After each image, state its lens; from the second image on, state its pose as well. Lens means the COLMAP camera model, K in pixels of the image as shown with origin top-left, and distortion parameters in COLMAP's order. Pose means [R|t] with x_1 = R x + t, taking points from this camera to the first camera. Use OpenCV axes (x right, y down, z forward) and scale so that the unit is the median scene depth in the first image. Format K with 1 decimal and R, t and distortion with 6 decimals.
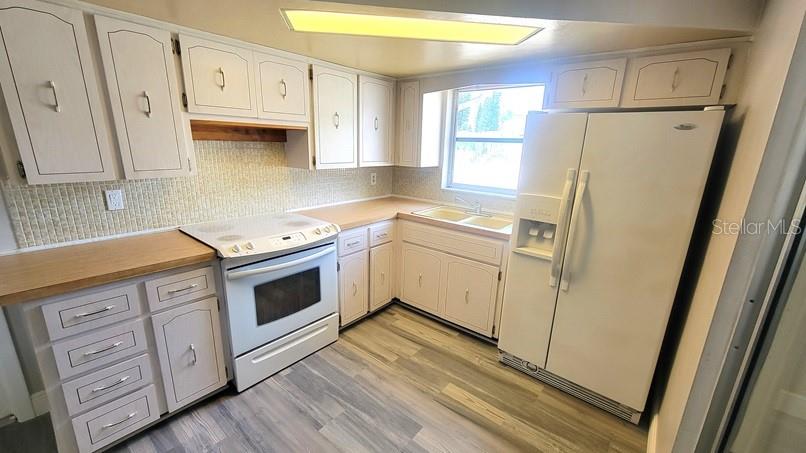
lens RADIAL K [[329.0, 0, 401.3], [0, 329.0, 230.2], [0, 0, 1]] dist [0.002130, 0.000214]
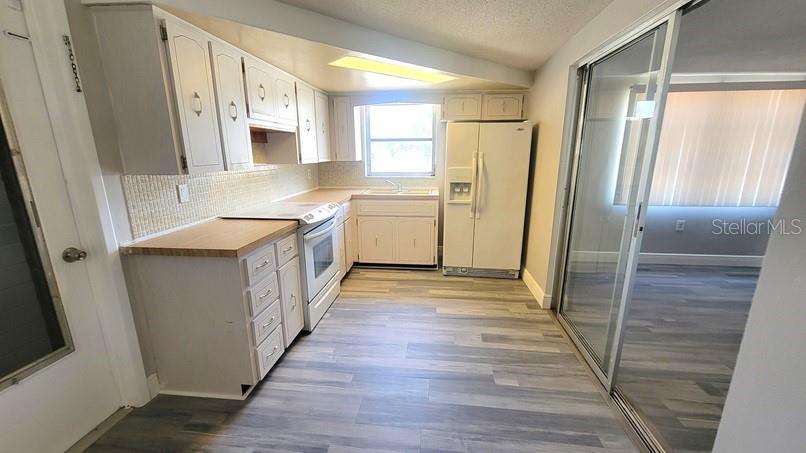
lens RADIAL K [[329.0, 0, 401.3], [0, 329.0, 230.2], [0, 0, 1]] dist [0.002130, 0.000214]
pose [[0.836110, -0.158585, 0.525138, -0.765376], [0.169249, 0.985174, 0.028036, 0.113445], [-0.521799, 0.065438, 0.850555, -0.304372]]
